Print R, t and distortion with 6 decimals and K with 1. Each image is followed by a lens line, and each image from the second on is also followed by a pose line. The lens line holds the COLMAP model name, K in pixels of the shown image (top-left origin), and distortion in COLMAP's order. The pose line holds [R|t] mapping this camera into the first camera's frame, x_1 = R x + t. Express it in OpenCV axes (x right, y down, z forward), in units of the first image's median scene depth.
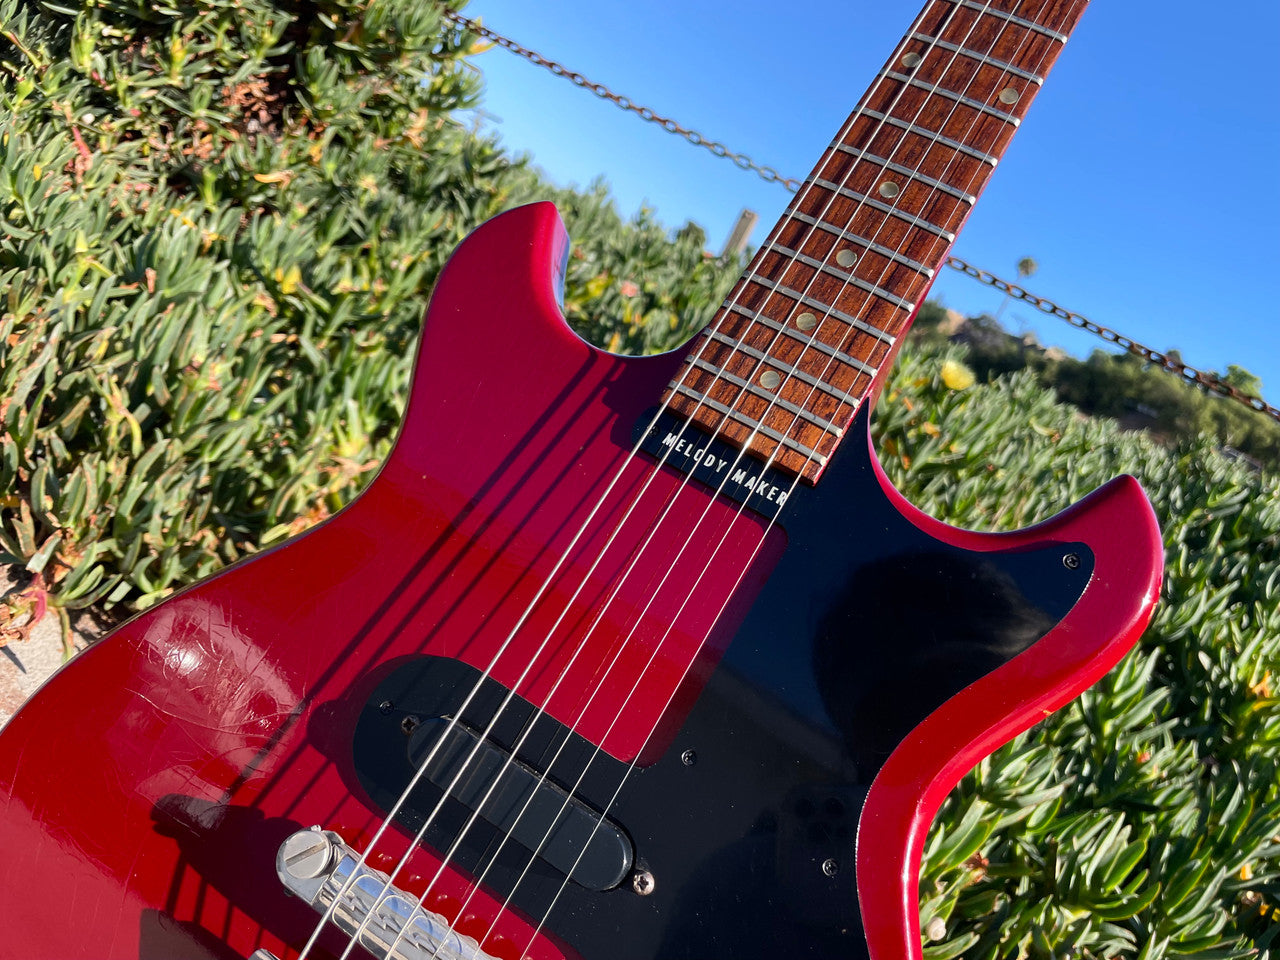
lens RADIAL K [[967.4, 0, 640.0], [0, 967.4, 480.0], [0, 0, 1]] dist [0.079934, -0.117206]
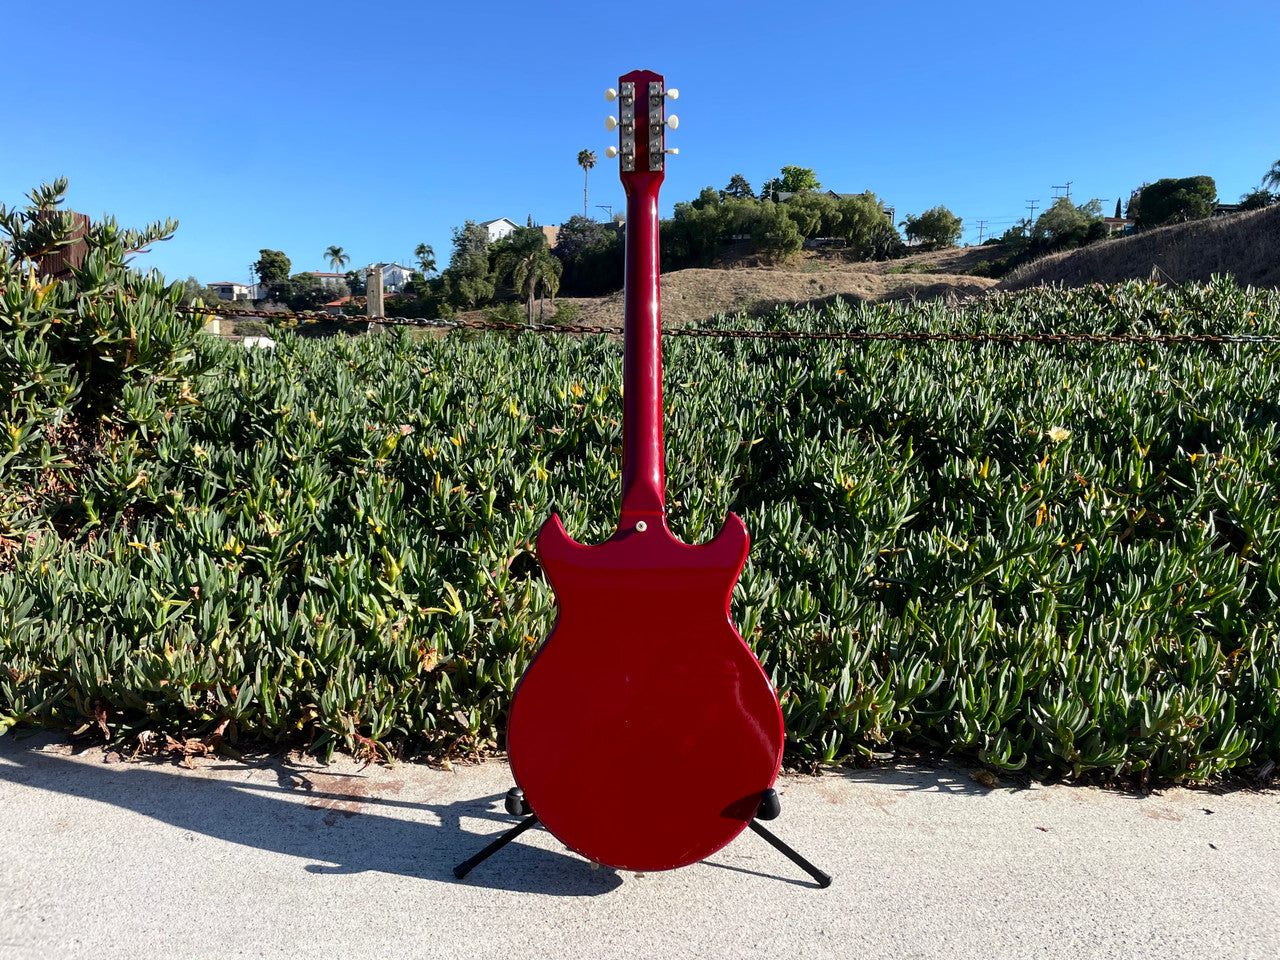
lens RADIAL K [[967.4, 0, 640.0], [0, 967.4, 480.0], [0, 0, 1]] dist [0.079934, -0.117206]
pose [[0.838486, -0.473282, 0.270082, -0.368894], [0.462307, 0.880216, 0.107199, -0.322401], [-0.288466, 0.034976, 0.956851, -1.207087]]
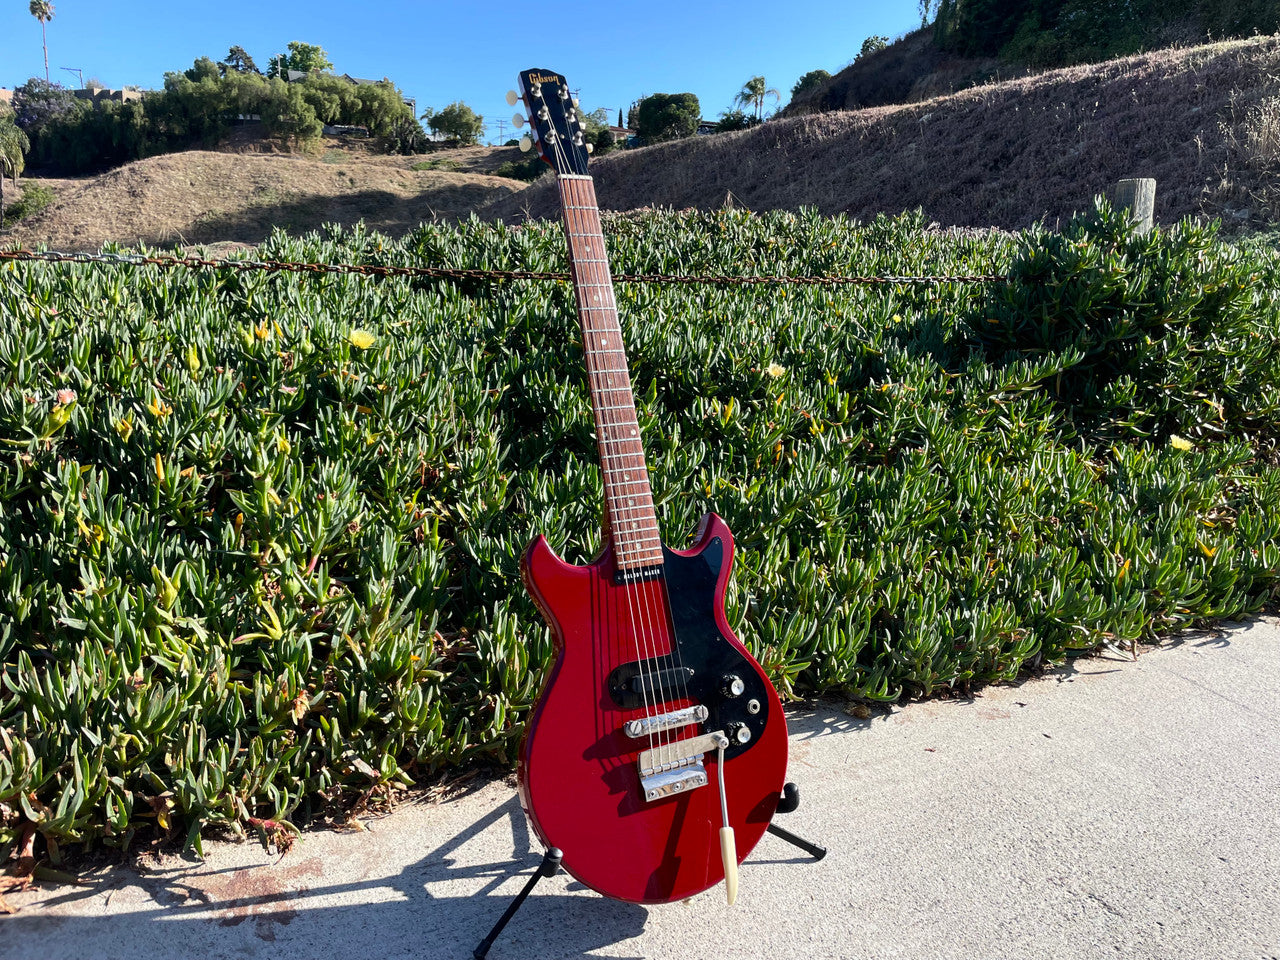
lens RADIAL K [[952.8, 0, 645.2], [0, 952.8, 495.5], [0, 0, 1]] dist [0.086133, -0.113518]
pose [[0.603611, -0.579463, 0.547609, -0.744706], [0.407434, 0.814581, 0.412863, -0.760387], [-0.685311, -0.026095, 0.727783, -0.694561]]
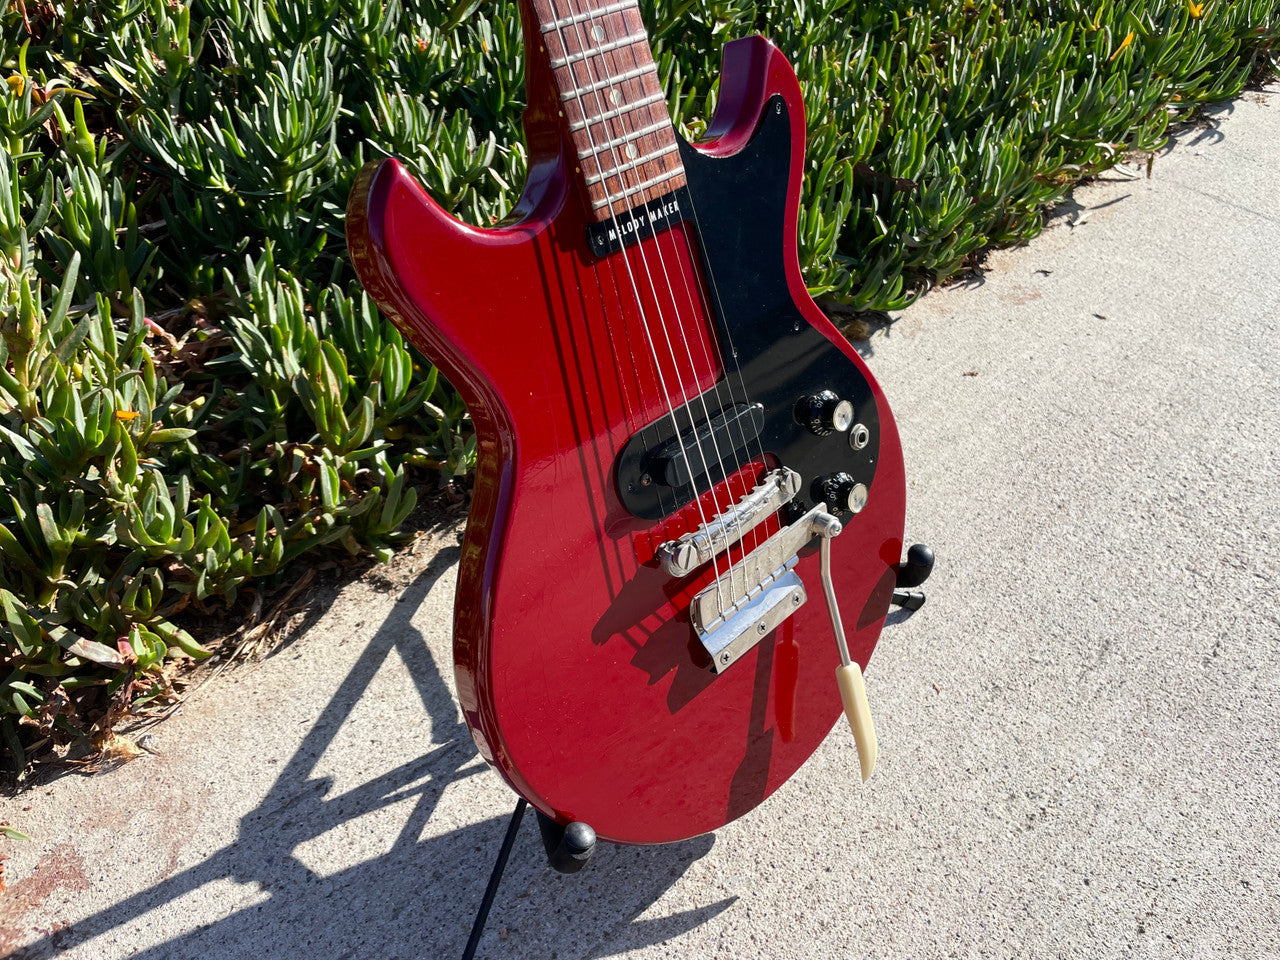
lens RADIAL K [[967.4, 0, 640.0], [0, 967.4, 480.0], [0, 0, 1]] dist [0.079934, -0.117206]
pose [[0.373264, -0.866357, 0.331813, -0.342279], [0.356859, 0.464226, 0.810645, -0.470872], [-0.856344, -0.184174, 0.482447, 0.096268]]
